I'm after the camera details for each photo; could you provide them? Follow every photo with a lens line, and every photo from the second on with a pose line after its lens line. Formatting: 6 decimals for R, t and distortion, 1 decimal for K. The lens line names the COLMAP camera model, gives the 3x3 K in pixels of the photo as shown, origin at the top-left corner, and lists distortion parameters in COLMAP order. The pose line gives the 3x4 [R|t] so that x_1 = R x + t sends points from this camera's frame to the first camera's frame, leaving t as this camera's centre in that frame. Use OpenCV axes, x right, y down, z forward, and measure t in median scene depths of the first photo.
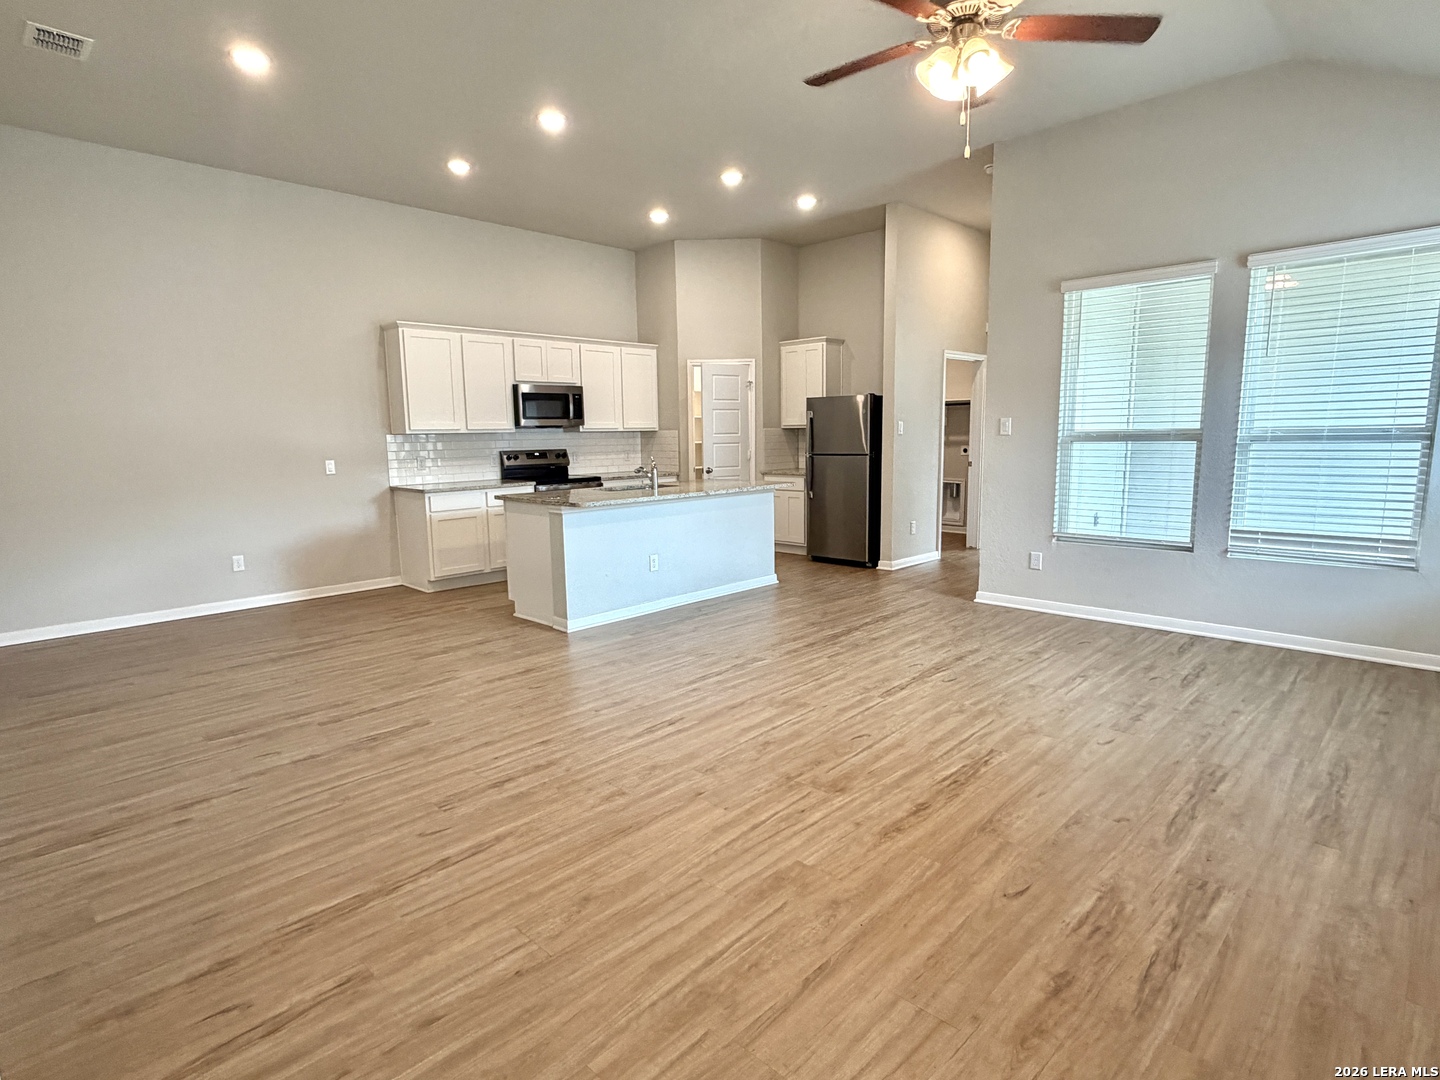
lens RADIAL K [[764.6, 0, 719.5], [0, 764.6, 542.8], [0, 0, 1]] dist [-0.000957, 0.000391]
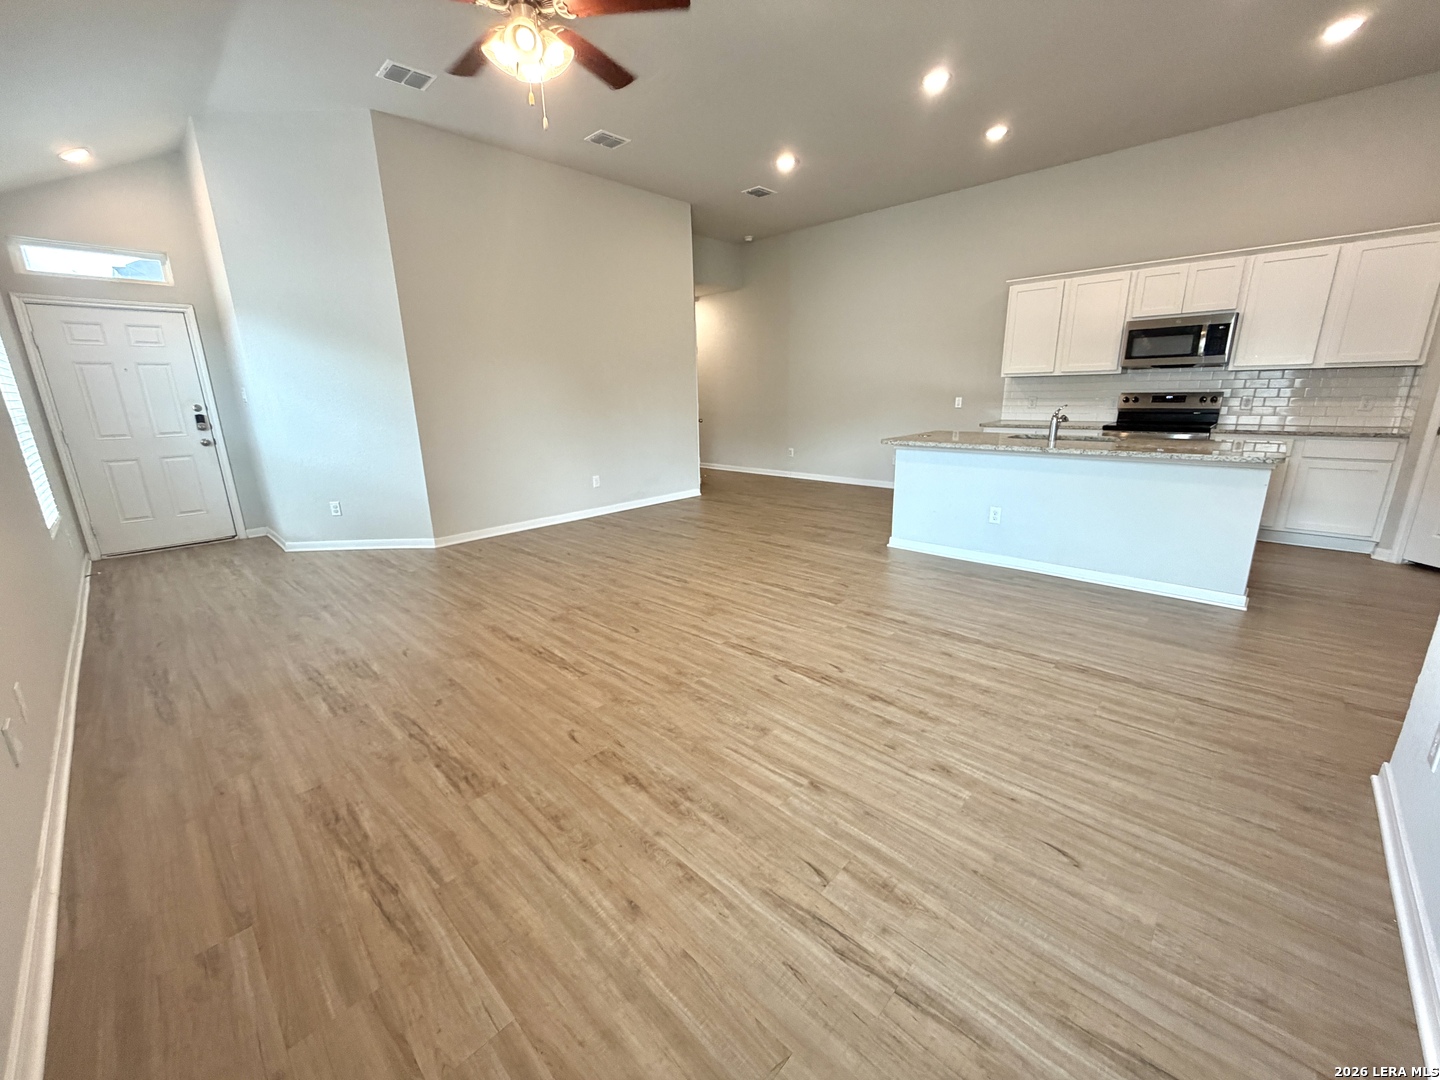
lens RADIAL K [[571.3, 0, 718.5], [0, 571.3, 537.4], [0, 0, 1]] dist [0.002515, 0.000425]
pose [[0.012319, 0.266472, -0.963764, 0.905560], [-0.122858, 0.956938, 0.263014, -0.138817], [0.992348, 0.115166, 0.044526, 0.911814]]
